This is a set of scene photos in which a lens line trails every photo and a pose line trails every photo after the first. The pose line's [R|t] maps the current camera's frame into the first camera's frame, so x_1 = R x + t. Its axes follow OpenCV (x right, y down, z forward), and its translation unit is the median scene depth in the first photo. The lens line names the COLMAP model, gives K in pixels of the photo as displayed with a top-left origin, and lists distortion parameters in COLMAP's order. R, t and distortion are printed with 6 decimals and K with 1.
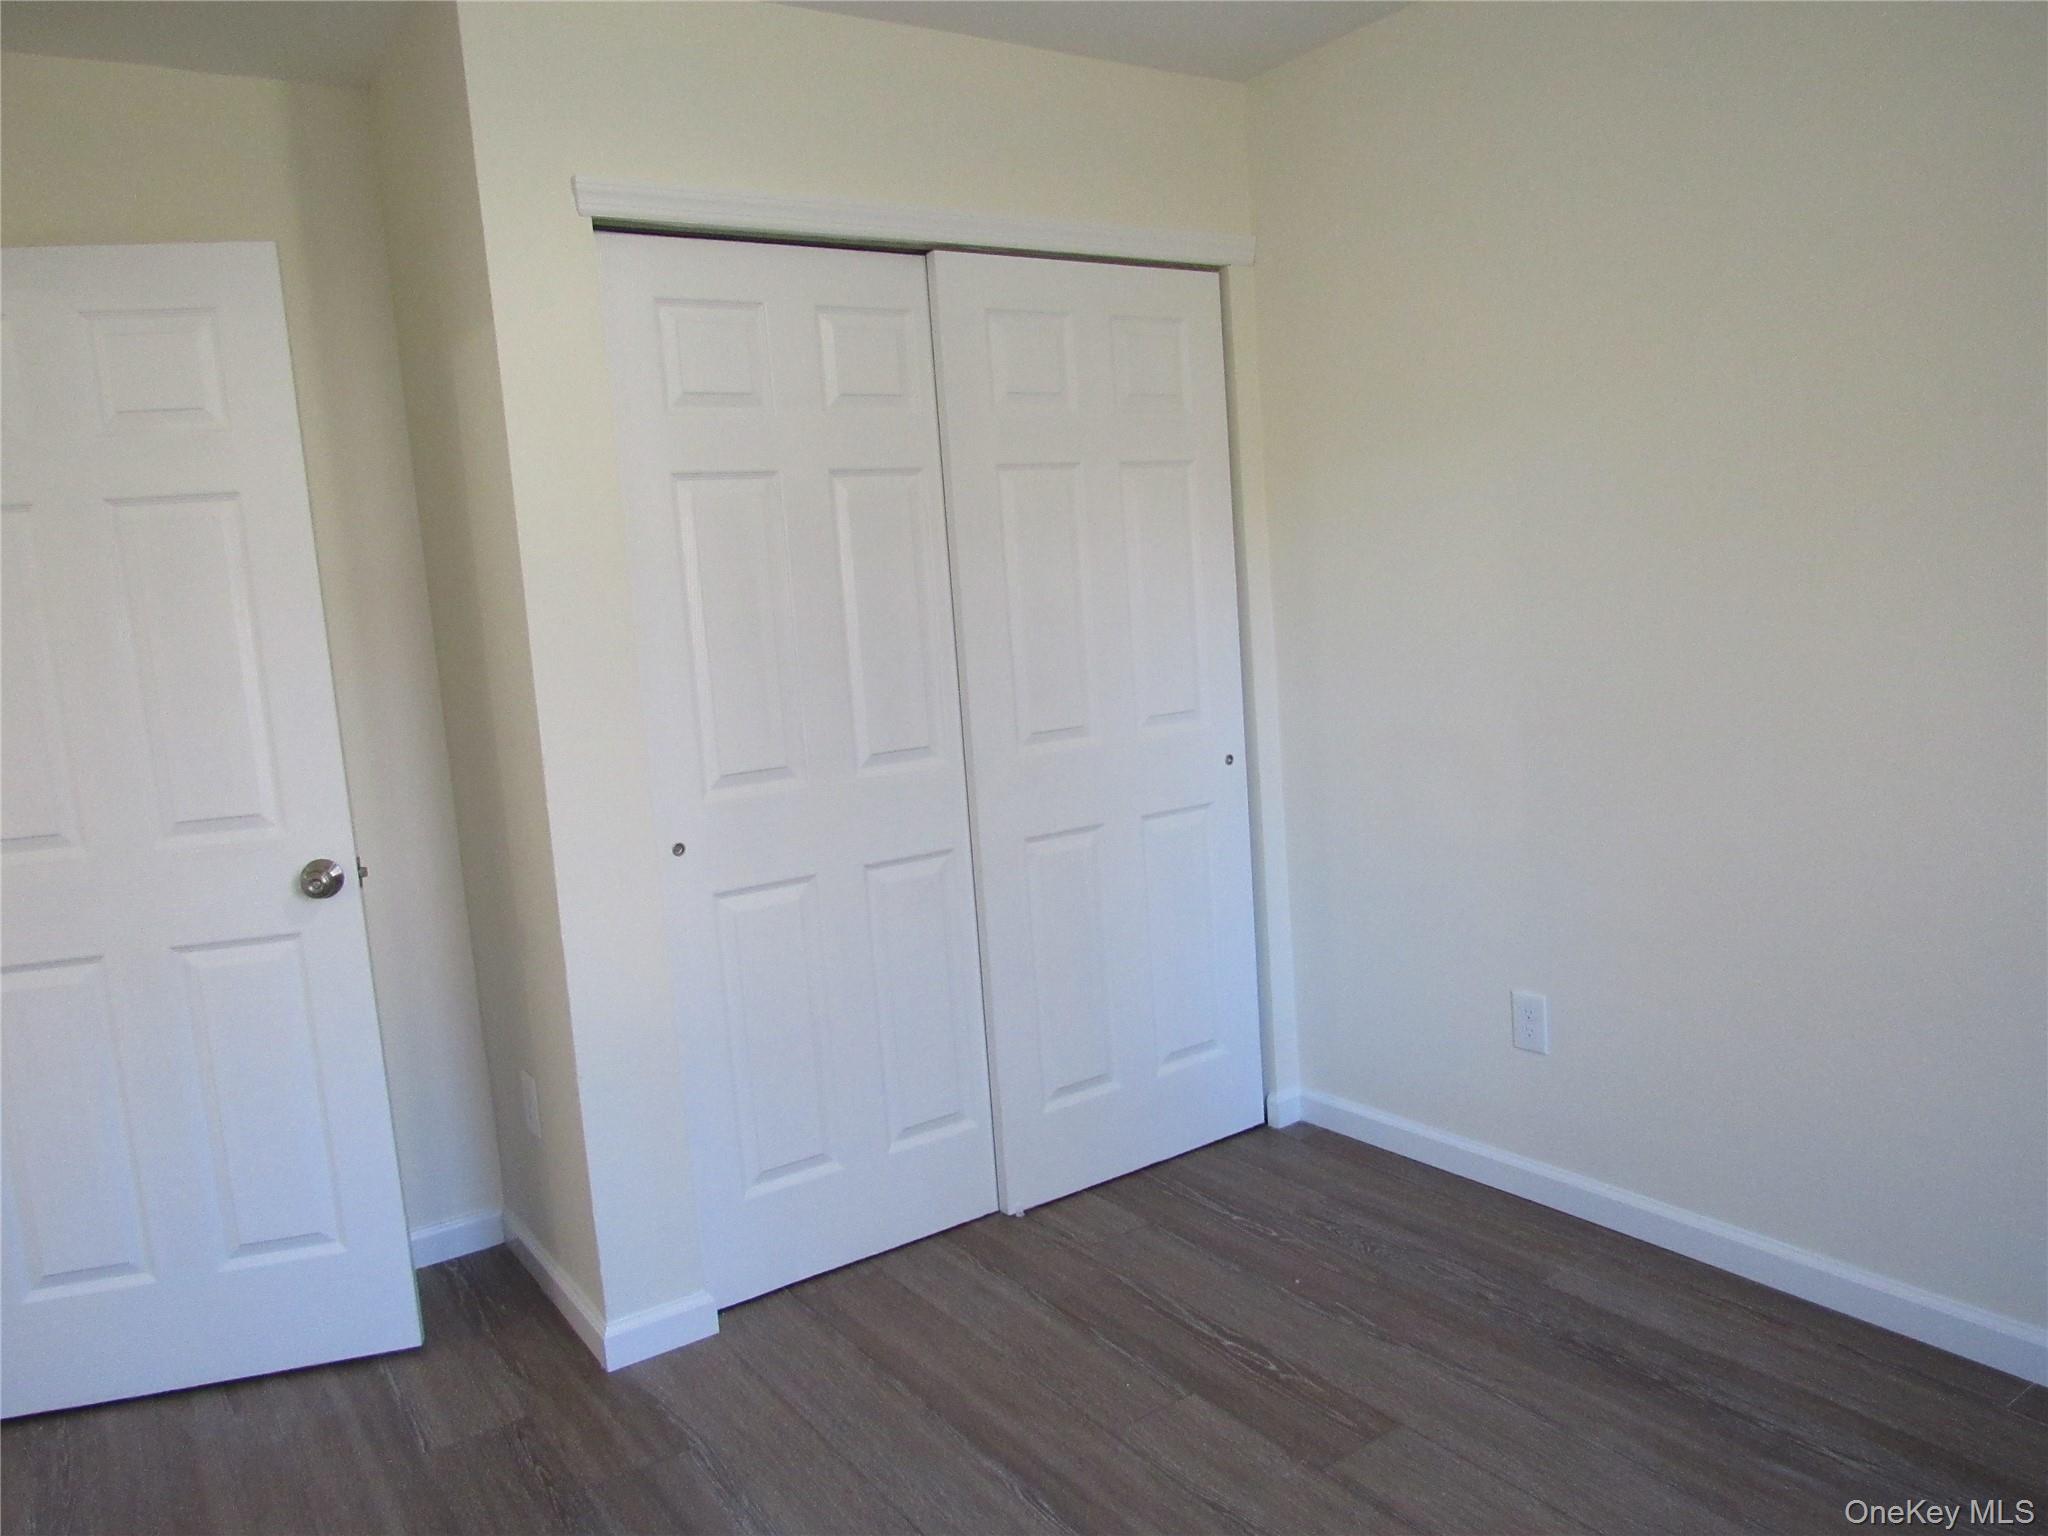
lens RADIAL K [[1506.2, 0, 1024.0], [0, 1506.2, 768.0], [0, 0, 1]] dist [-0.037677, 0.001264]
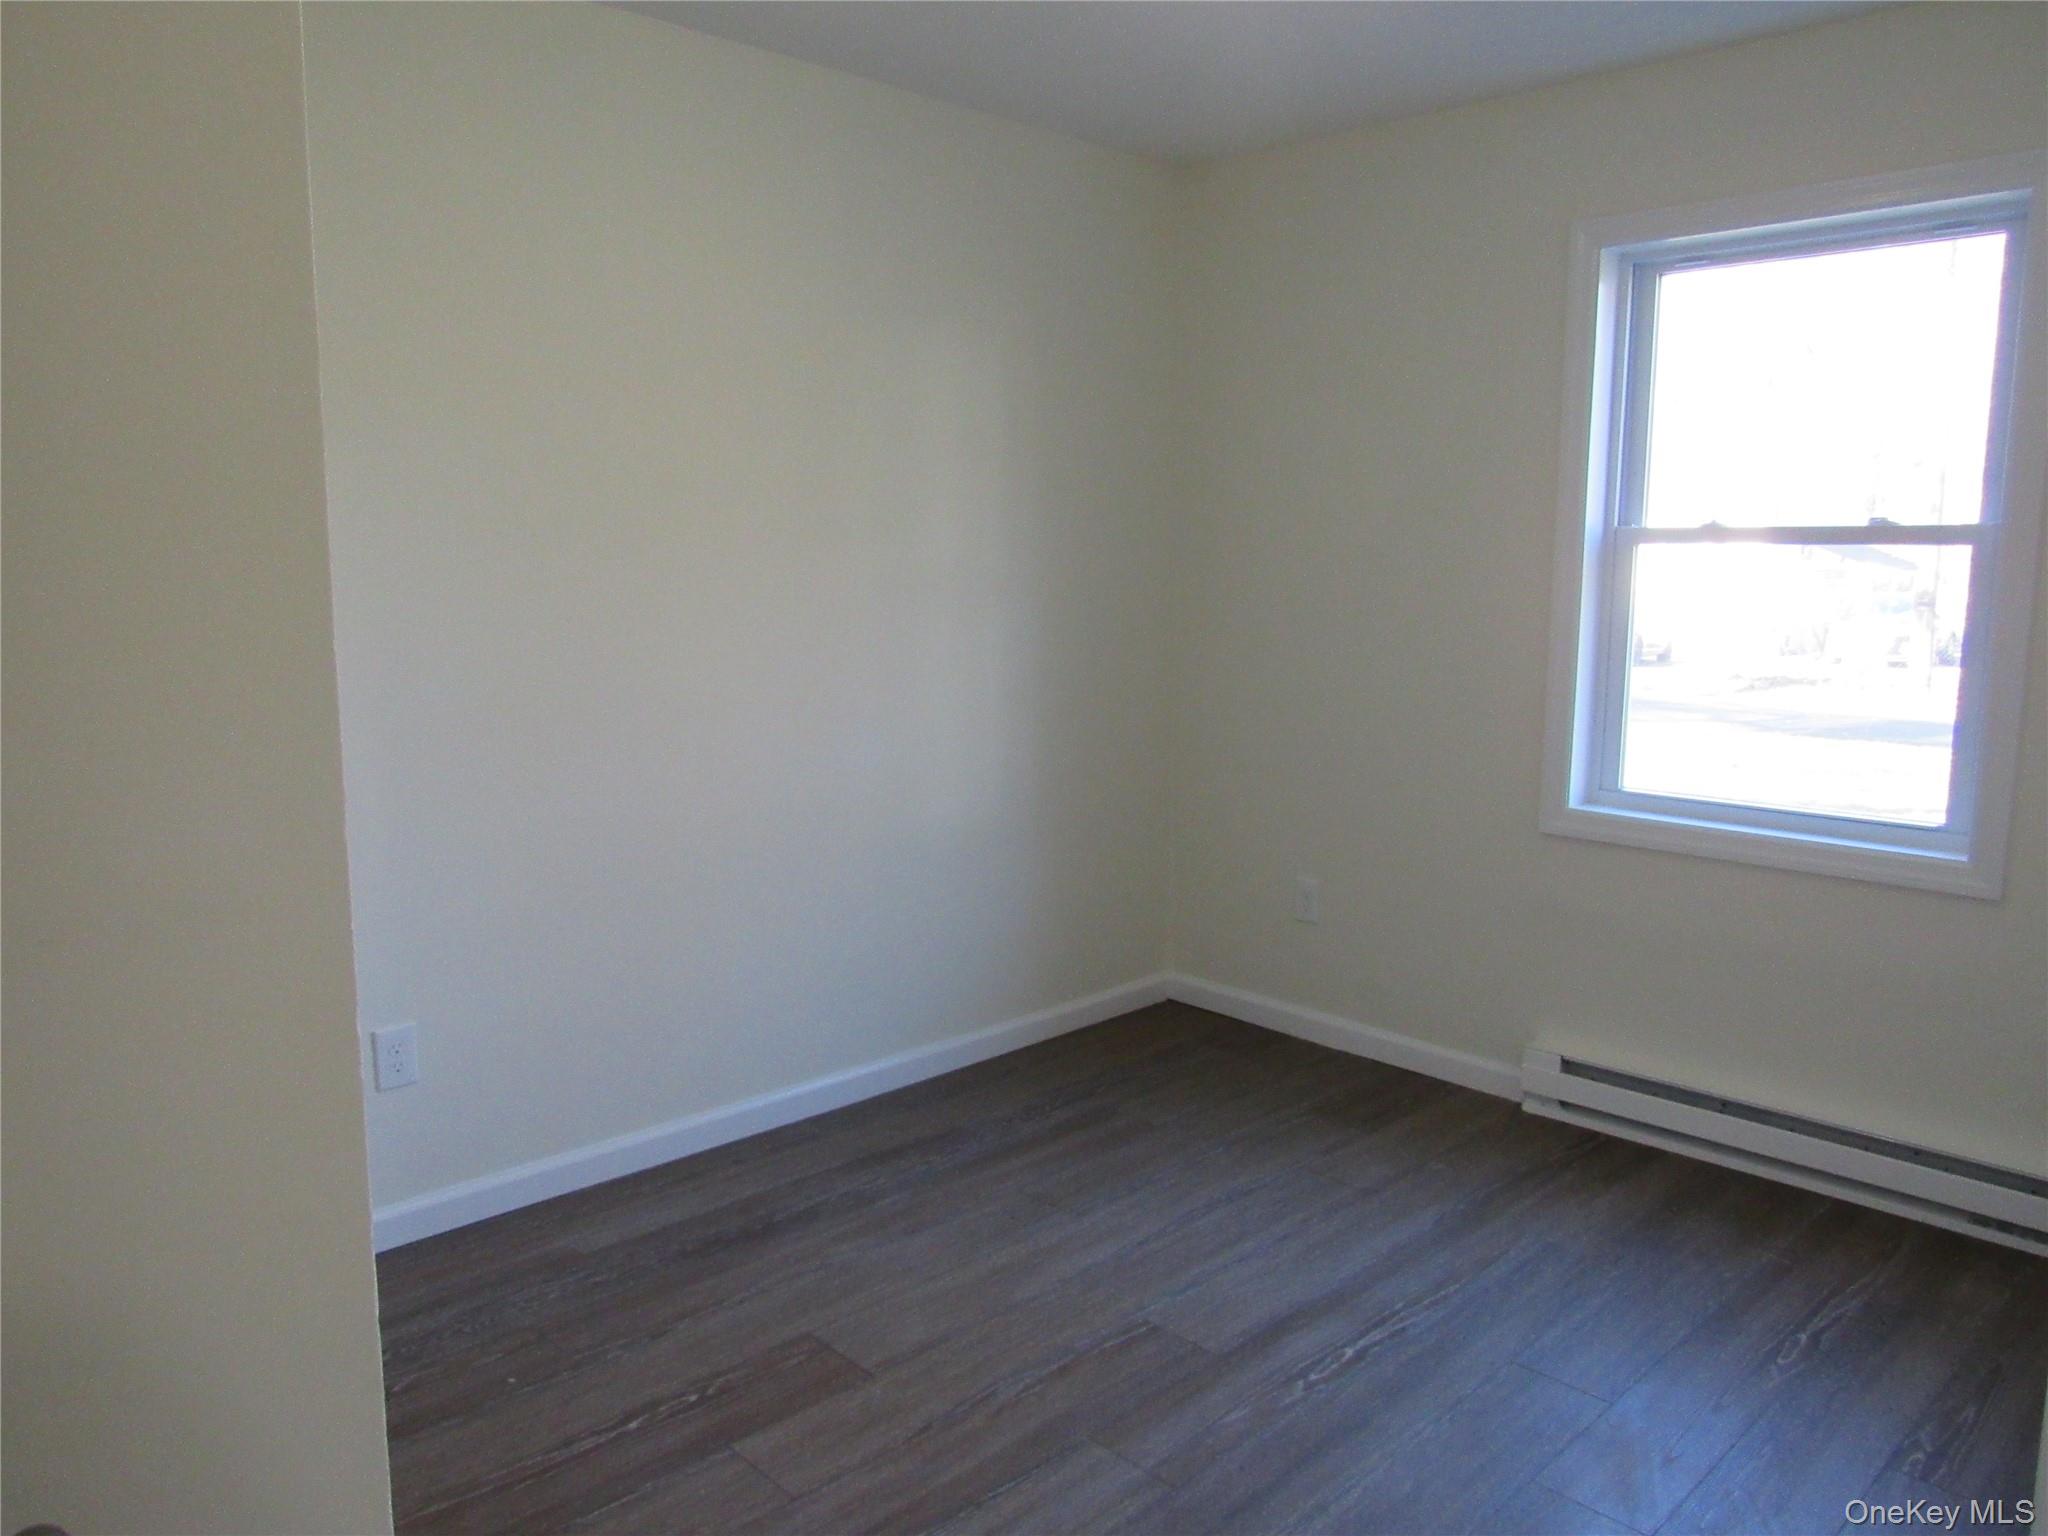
lens RADIAL K [[1469.4, 0, 1024.0], [0, 1469.4, 768.0], [0, 0, 1]] dist [-0.081315, -0.001755]
pose [[-0.292206, -0.076100, 0.953323, -0.868921], [0.051999, 0.994090, 0.095292, -0.111458], [-0.954941, 0.077417, -0.286522, 1.133686]]
